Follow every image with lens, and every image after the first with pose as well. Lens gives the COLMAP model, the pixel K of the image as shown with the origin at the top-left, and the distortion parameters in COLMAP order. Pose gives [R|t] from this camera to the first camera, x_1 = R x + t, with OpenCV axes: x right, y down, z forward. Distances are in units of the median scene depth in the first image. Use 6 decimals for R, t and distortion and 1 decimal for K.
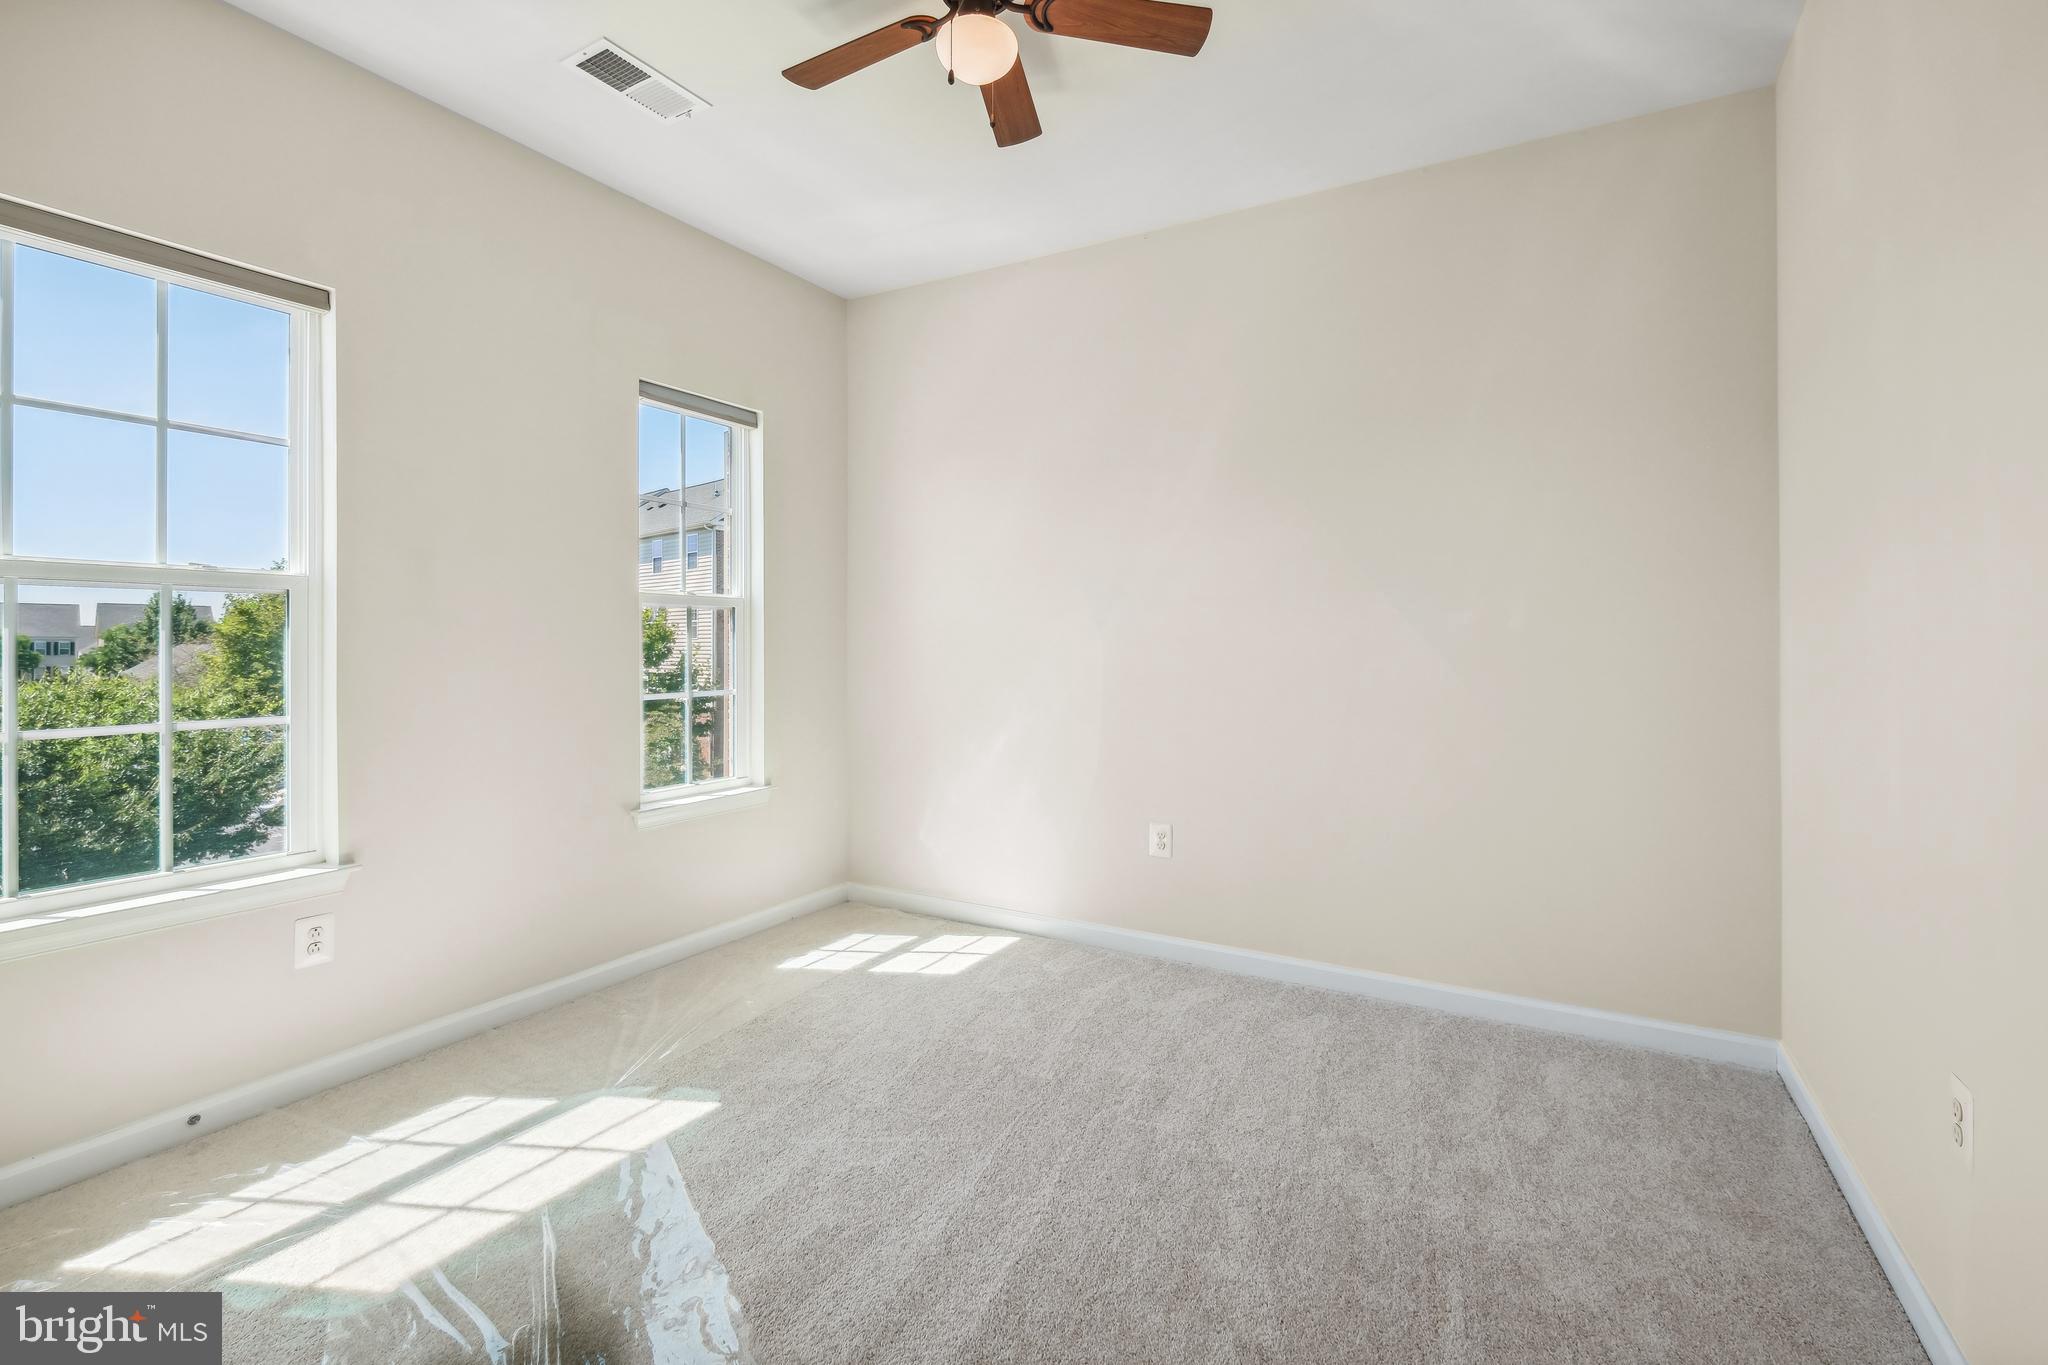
lens RADIAL K [[885.8, 0, 1024.0], [0, 885.8, 682.5], [0, 0, 1]] dist [0.002447, -0.000054]
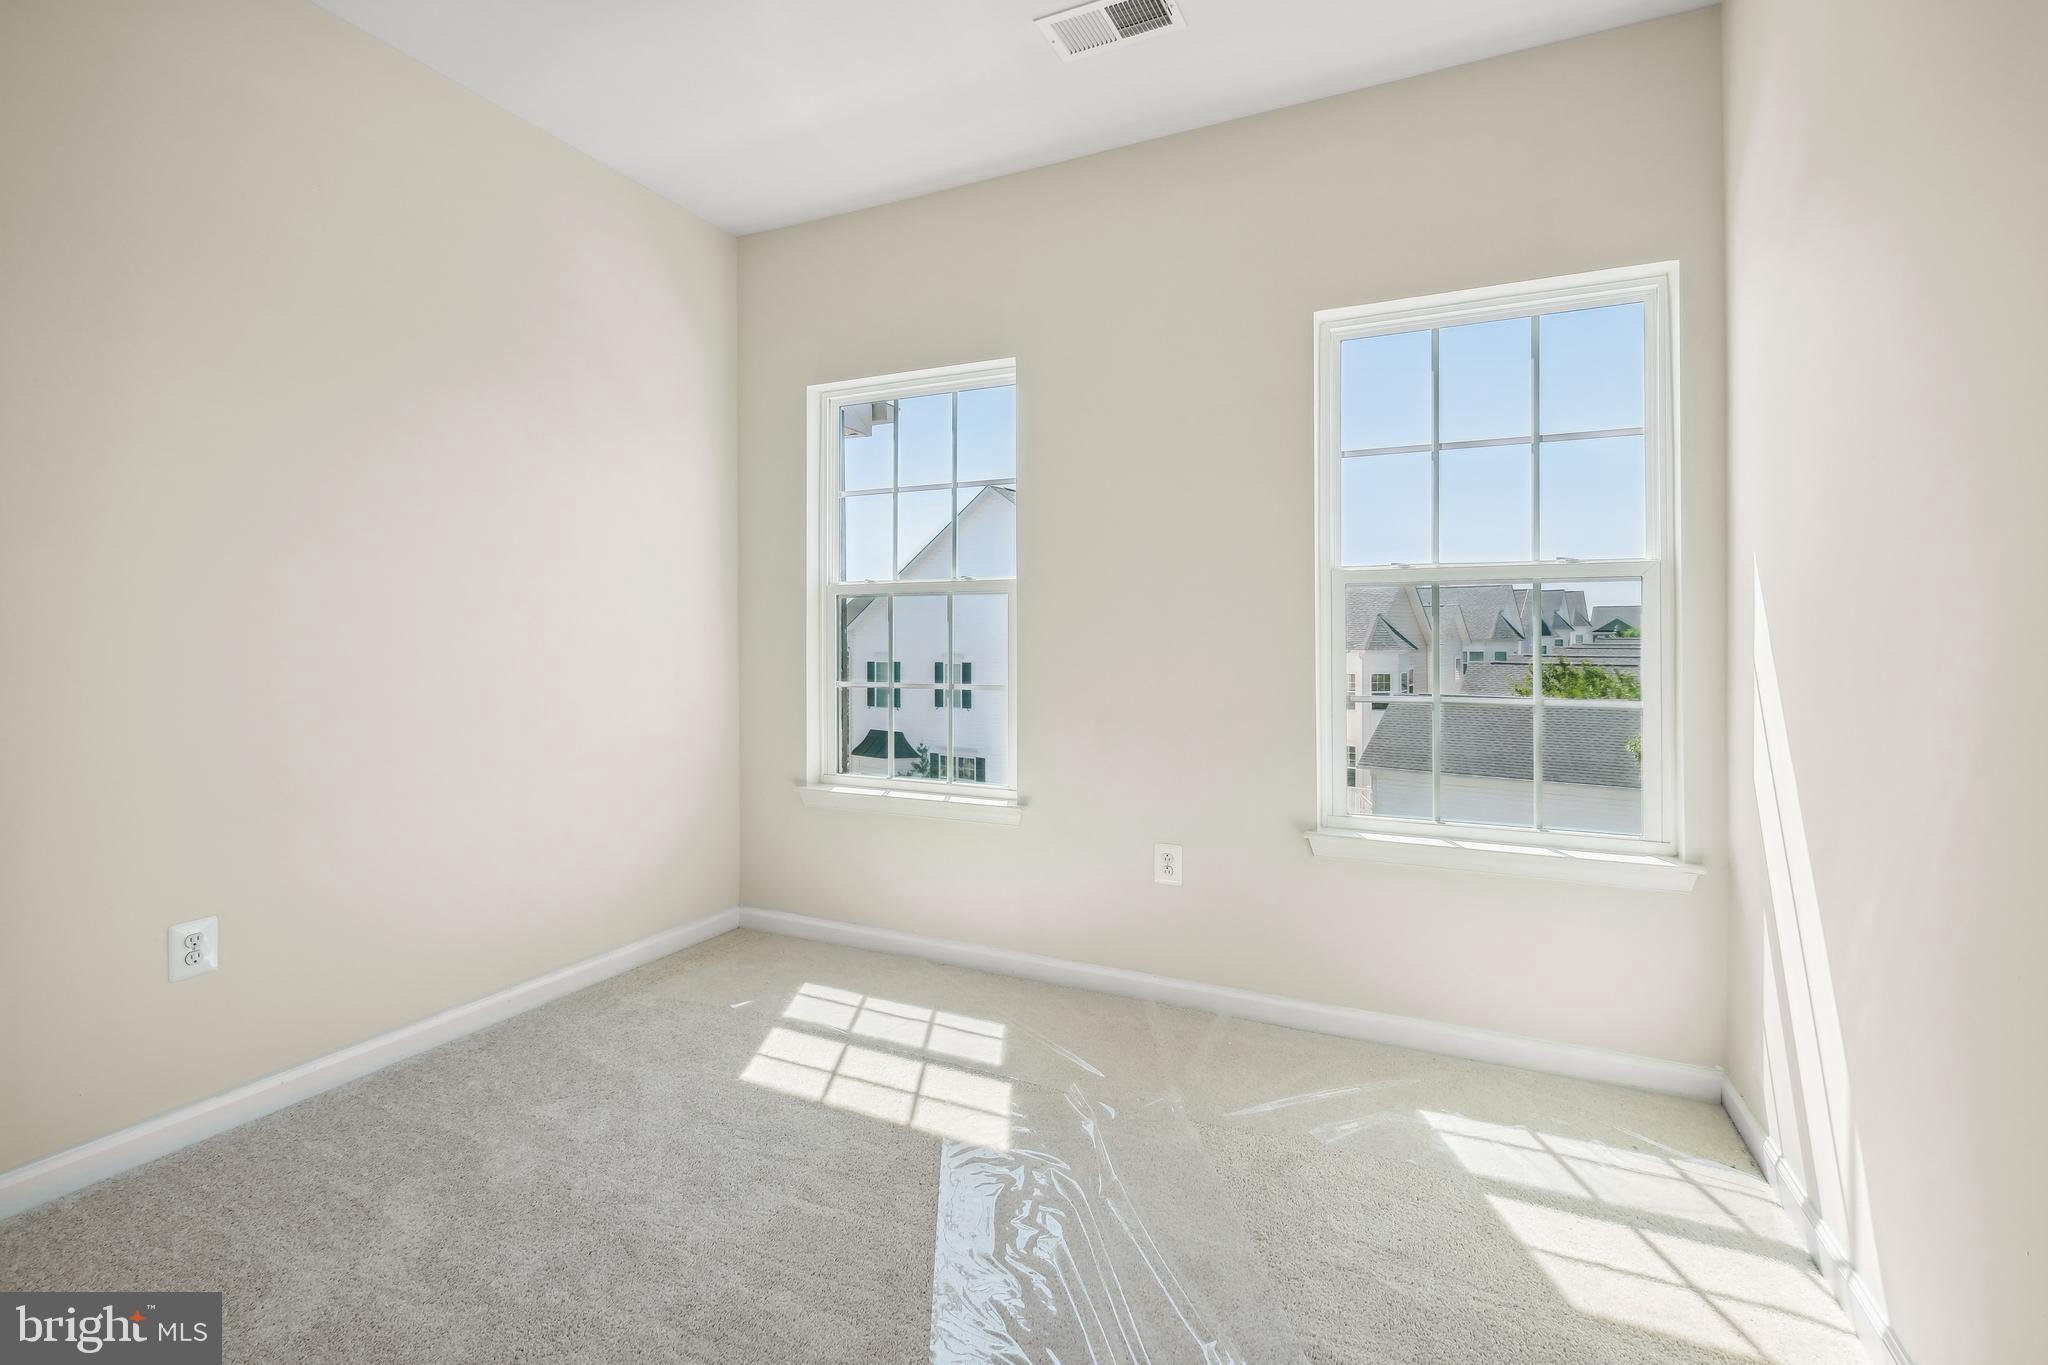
lens RADIAL K [[918.5, 0, 1023.0], [0, 918.5, 640.4], [0, 0, 1]] dist [-0.022044, 0.000168]
pose [[0.097311, 0.014246, -0.995152, 0.192917], [-0.045398, 0.998920, 0.009861, -0.015567], [0.994218, 0.044219, 0.097853, 0.314896]]
